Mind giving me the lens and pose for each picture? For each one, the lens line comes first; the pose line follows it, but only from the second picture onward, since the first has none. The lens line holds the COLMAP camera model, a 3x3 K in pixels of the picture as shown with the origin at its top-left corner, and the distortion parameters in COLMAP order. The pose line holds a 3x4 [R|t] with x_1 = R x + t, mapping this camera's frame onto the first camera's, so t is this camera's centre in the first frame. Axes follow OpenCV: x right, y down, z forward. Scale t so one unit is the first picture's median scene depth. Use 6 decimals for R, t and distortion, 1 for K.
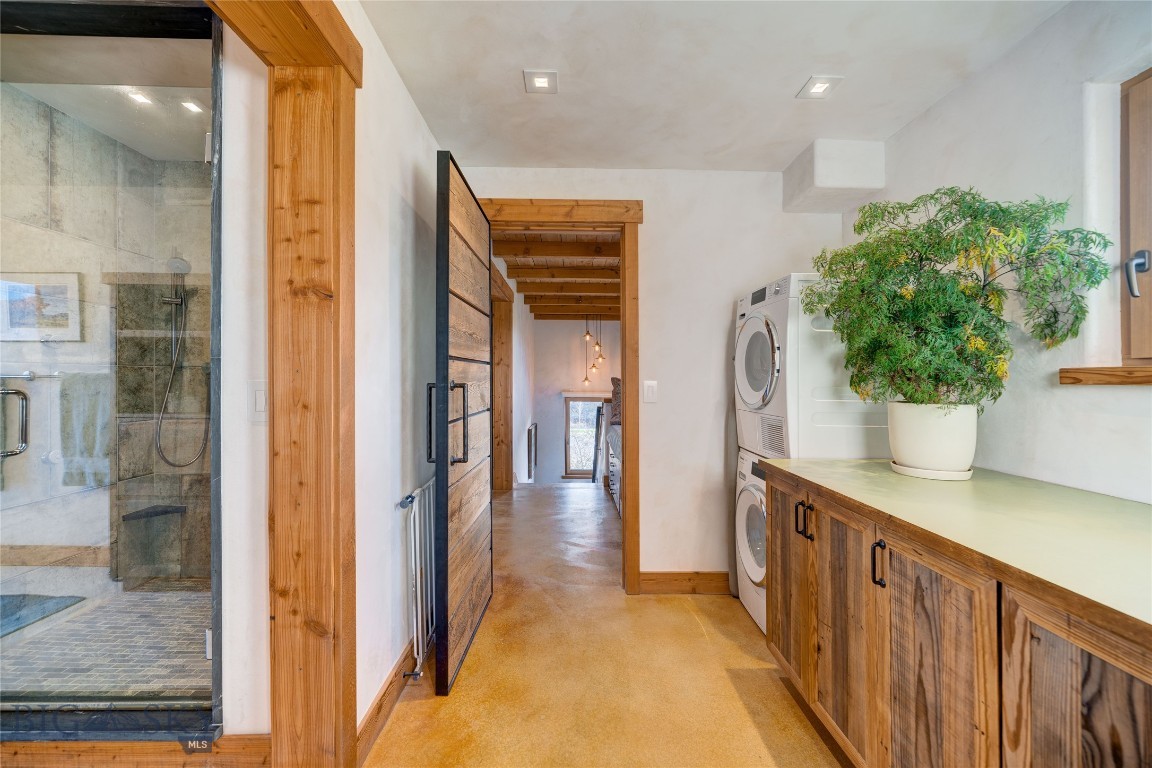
lens RADIAL K [[445.6, 0, 574.4], [0, 445.6, 367.7], [0, 0, 1]] dist [-0.003414, 0.000363]
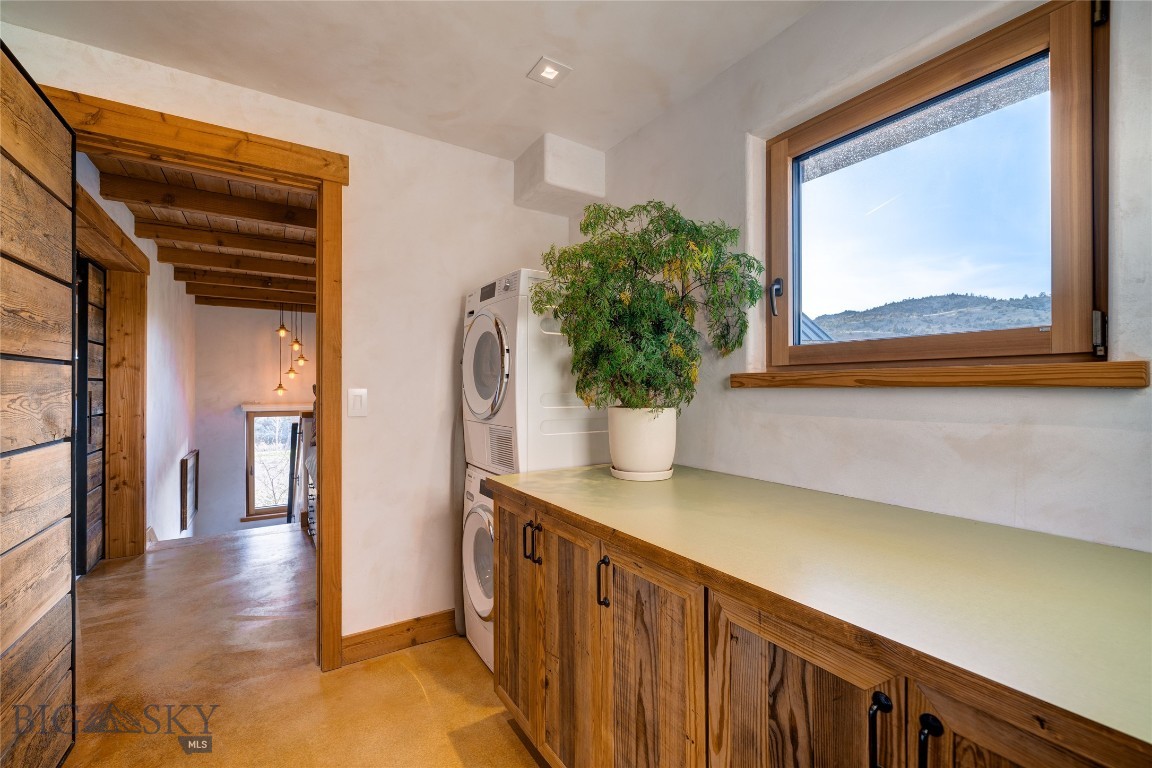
lens RADIAL K [[482.7, 0, 576.0], [0, 482.7, 384.0], [0, 0, 1]] dist [-0.000273, 0.000030]
pose [[0.846403, -0.006525, 0.532503, 0.071593], [-0.005041, 0.999782, 0.020263, 0.003721], [-0.532519, -0.019835, 0.846185, 0.130961]]
